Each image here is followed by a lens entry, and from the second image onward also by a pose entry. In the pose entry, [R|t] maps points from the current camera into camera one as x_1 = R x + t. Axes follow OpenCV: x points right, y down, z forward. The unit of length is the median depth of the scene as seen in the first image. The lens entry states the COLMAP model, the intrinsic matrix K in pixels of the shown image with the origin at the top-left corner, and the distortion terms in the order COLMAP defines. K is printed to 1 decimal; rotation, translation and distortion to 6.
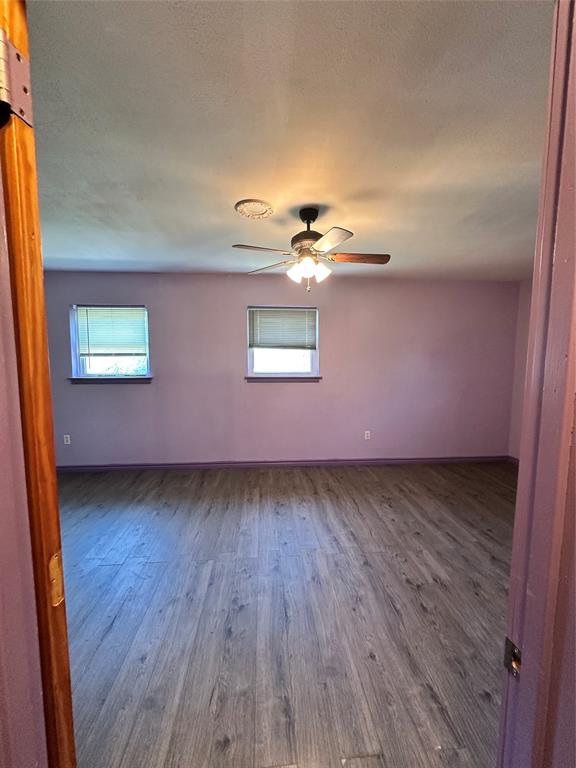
lens RADIAL K [[307.4, 0, 290.0], [0, 307.4, 383.6], [0, 0, 1]] dist [-0.005529, 0.001217]
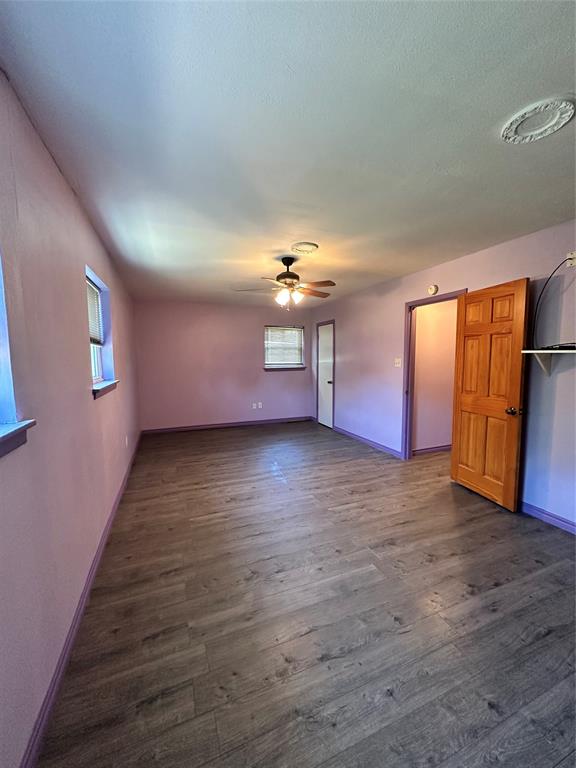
lens RADIAL K [[307.4, 0, 291.3], [0, 307.4, 382.0], [0, 0, 1]] dist [-0.005529, 0.001217]
pose [[-0.296851, -0.080575, 0.951518, -1.495795], [0.090025, 0.989634, 0.111888, -0.125679], [-0.950671, 0.118875, -0.286520, 1.551530]]
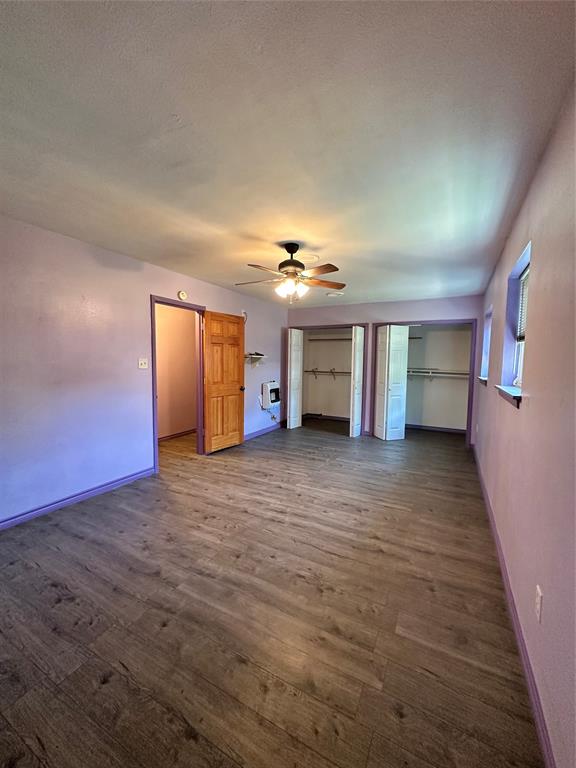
lens RADIAL K [[307.4, 0, 285.3], [0, 307.4, 376.9], [0, 0, 1]] dist [-0.005529, 0.001217]
pose [[-0.548805, 0.031842, -0.835344, 1.281757], [-0.091388, 0.991000, 0.097816, -0.124132], [0.830940, 0.130022, -0.540955, 1.855418]]
